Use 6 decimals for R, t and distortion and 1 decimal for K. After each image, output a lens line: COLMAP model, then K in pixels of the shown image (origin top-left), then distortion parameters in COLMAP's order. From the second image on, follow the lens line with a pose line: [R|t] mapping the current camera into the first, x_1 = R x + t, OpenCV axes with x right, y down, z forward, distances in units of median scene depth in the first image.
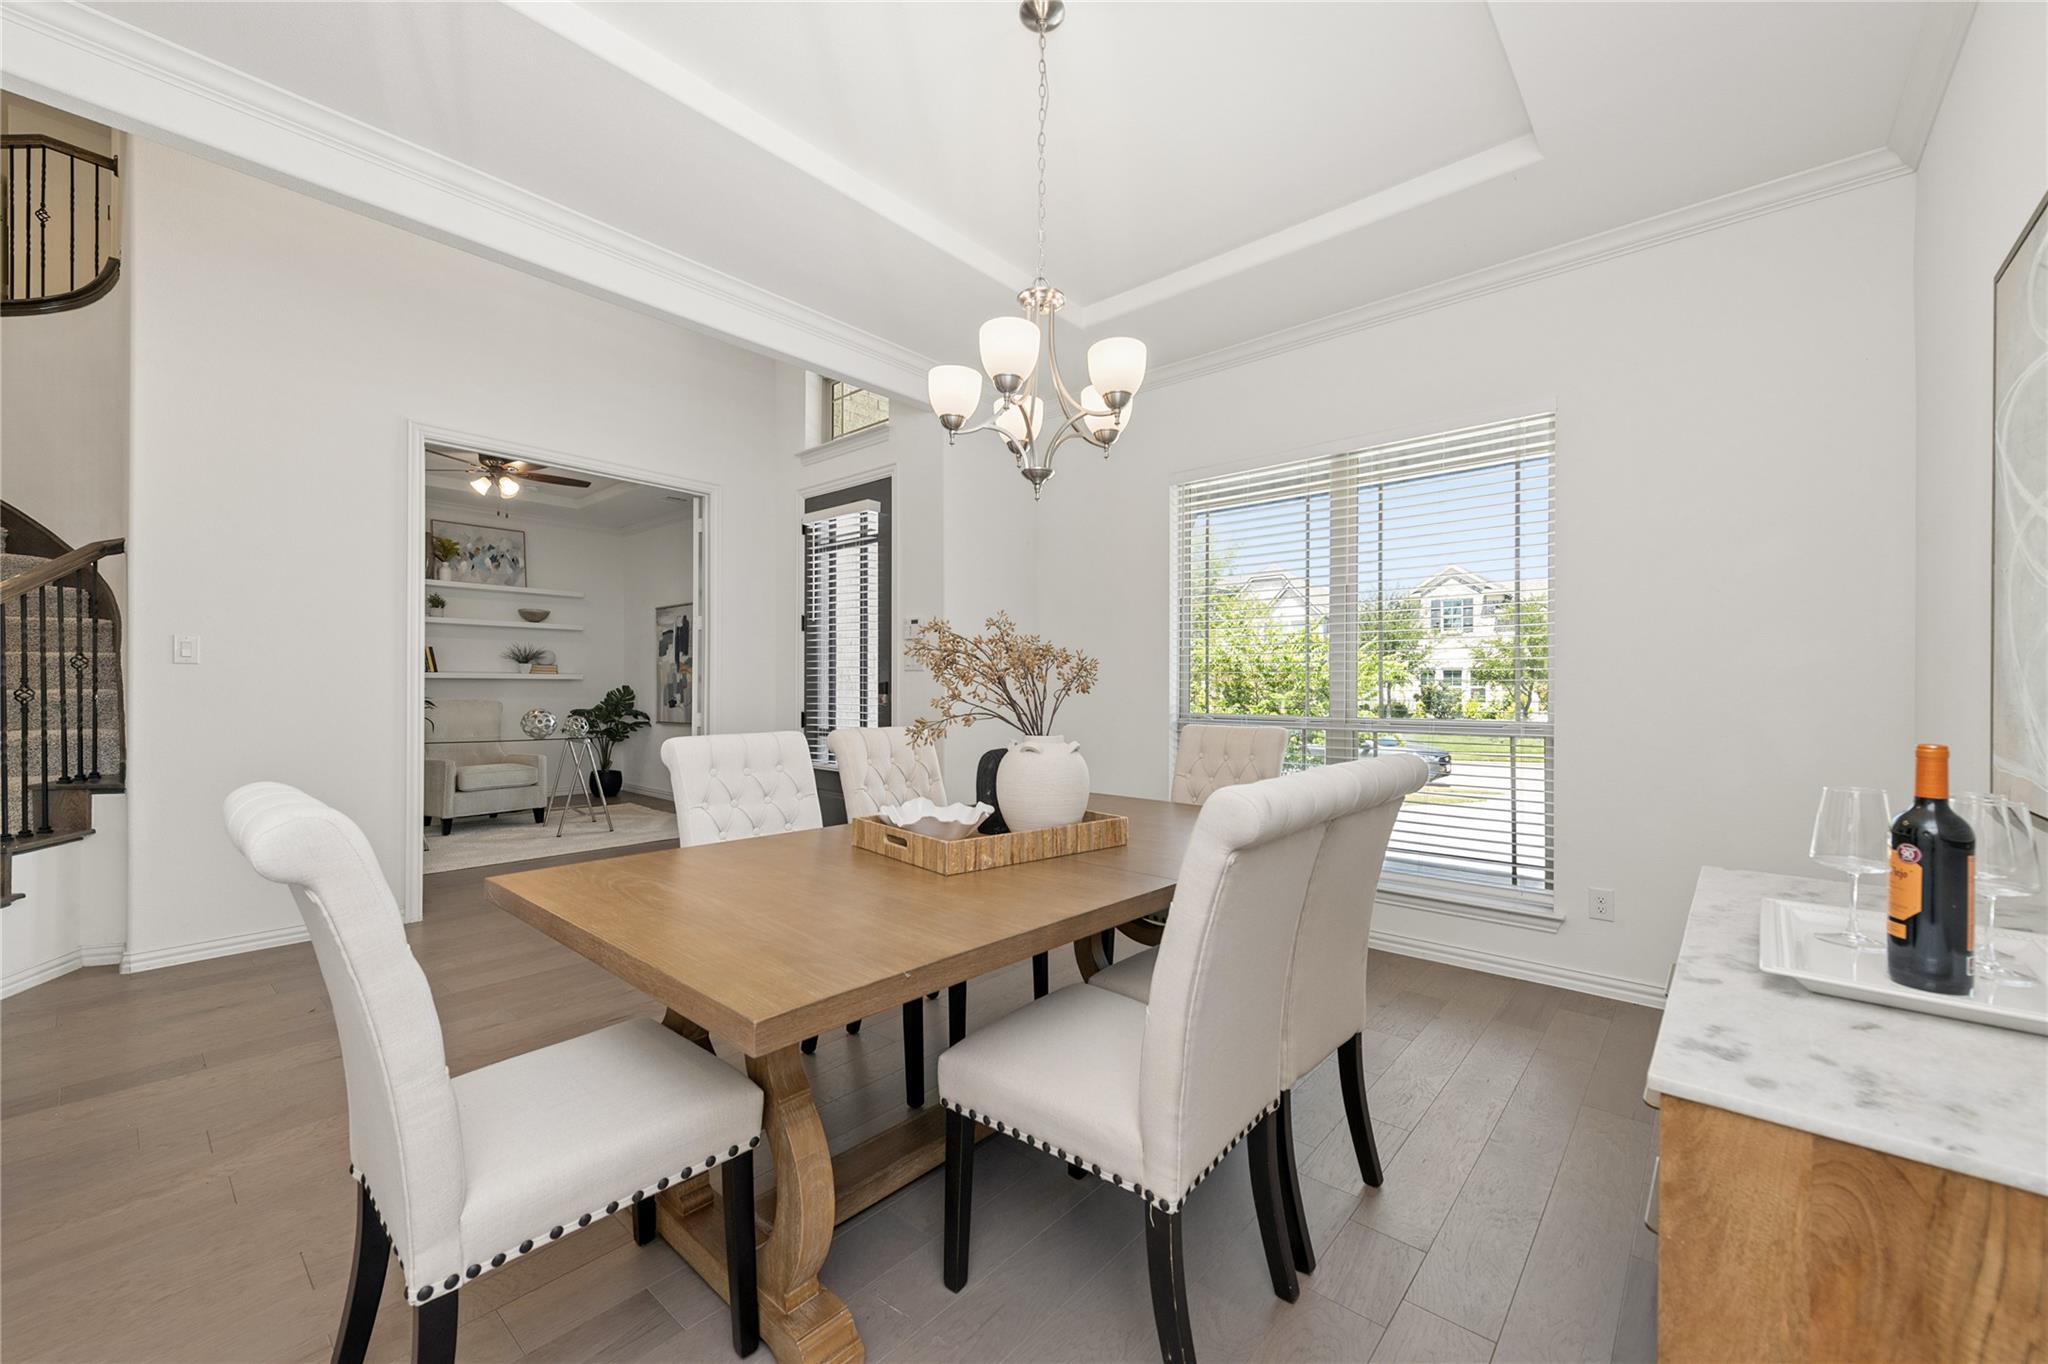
lens RADIAL K [[801.7, 0, 1010.5], [0, 801.7, 689.0], [0, 0, 1]] dist [0.013920, -0.002277]
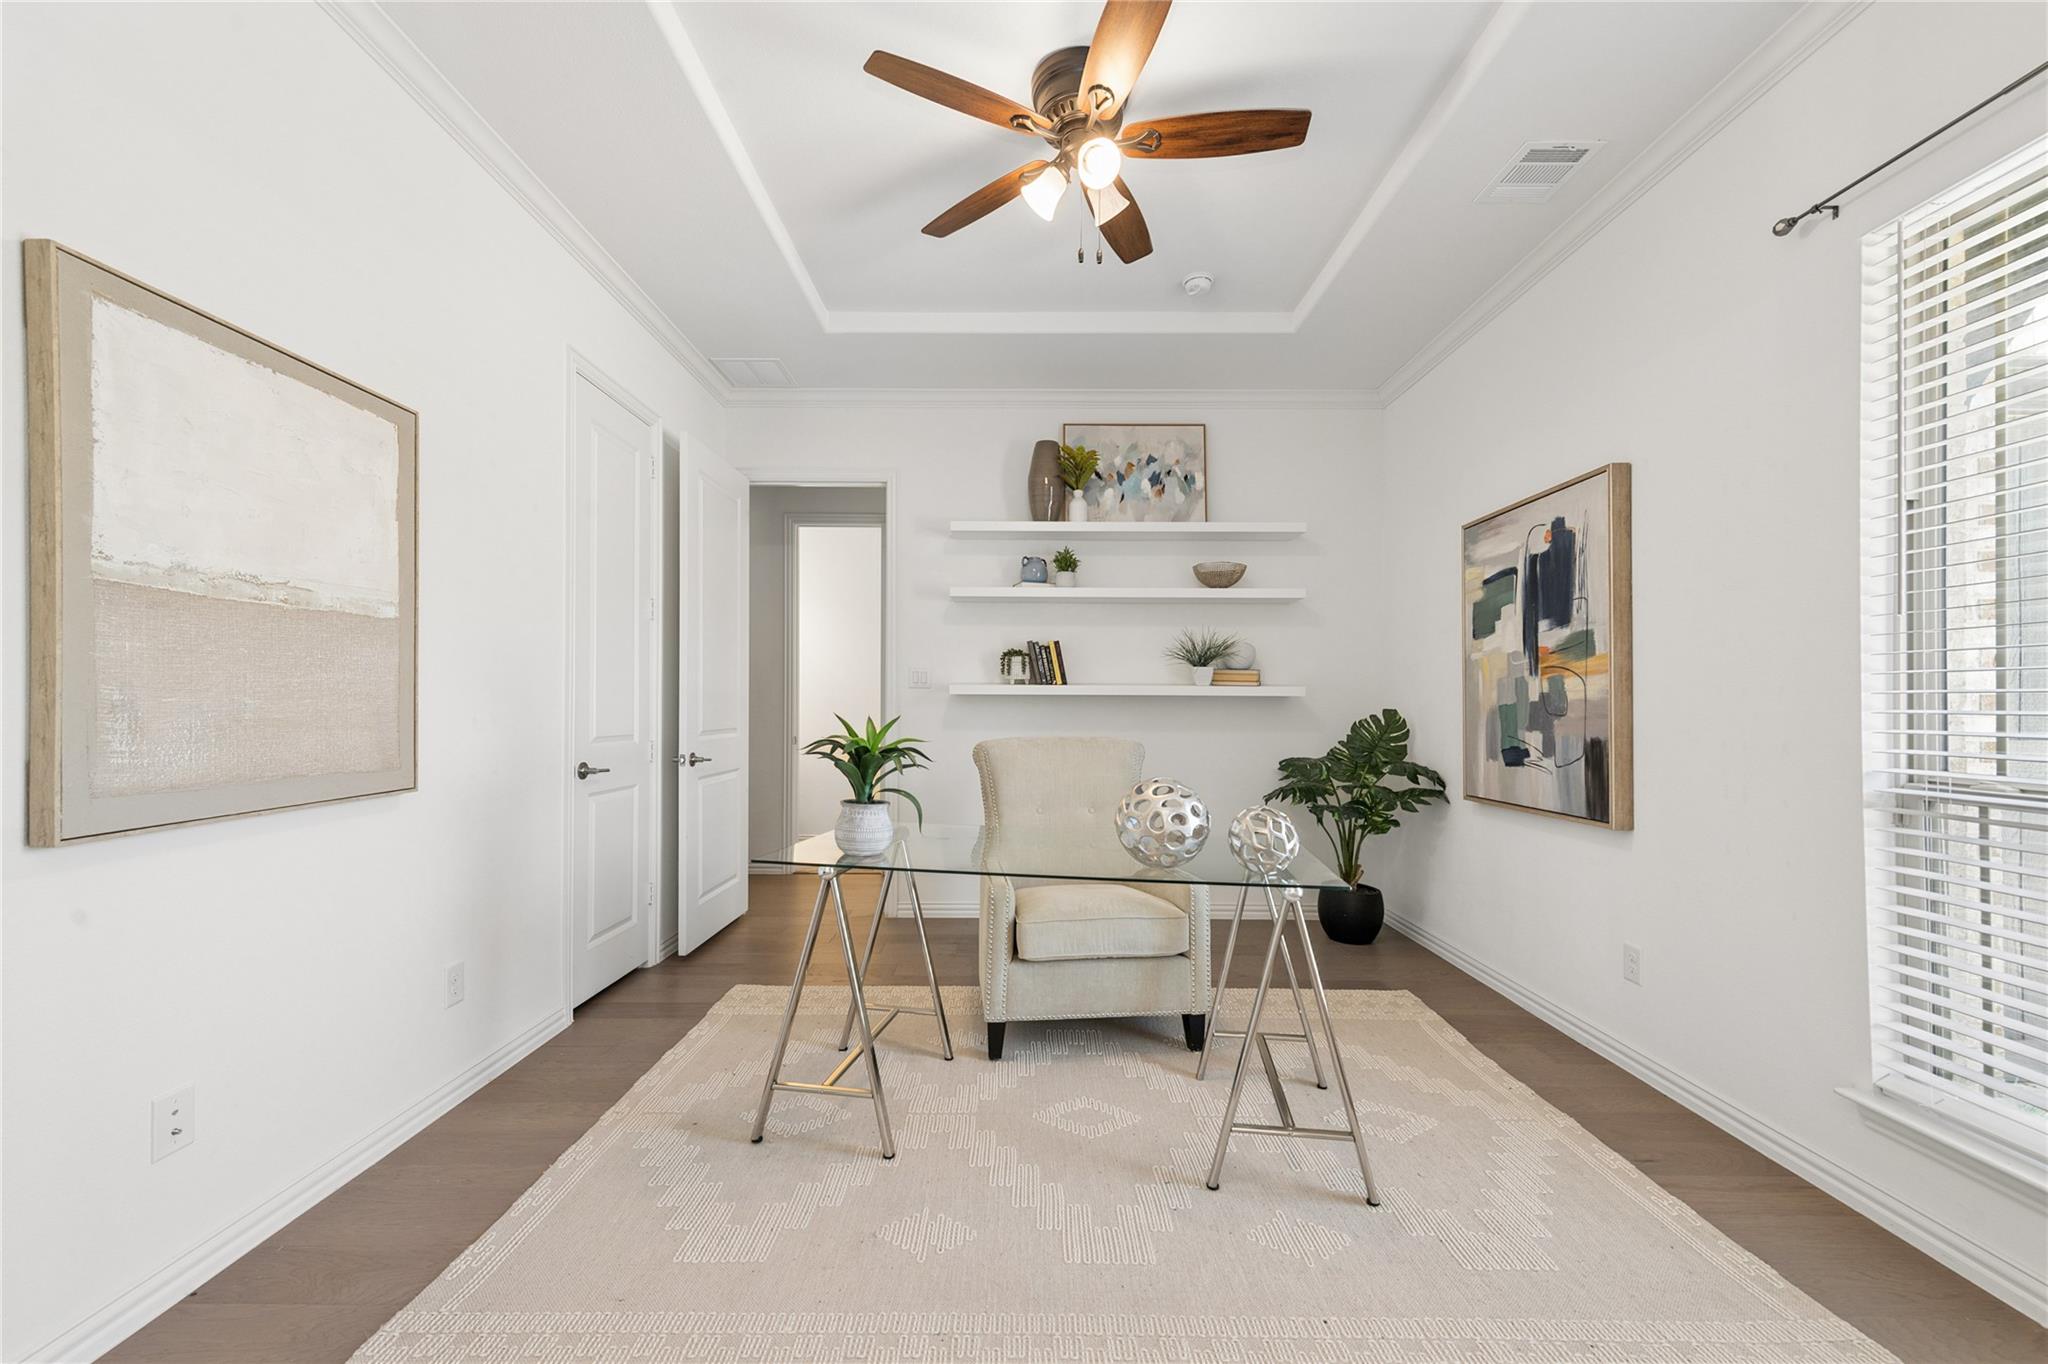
lens RADIAL K [[801.7, 0, 1022.2], [0, 801.7, 698.7], [0, 0, 1]] dist [0.013920, -0.002277]
pose [[0.656337, -0.005713, -0.754447, -0.285928], [-0.004017, 0.999931, -0.011067, -0.004390], [0.754458, 0.010295, 0.656268, 0.571098]]
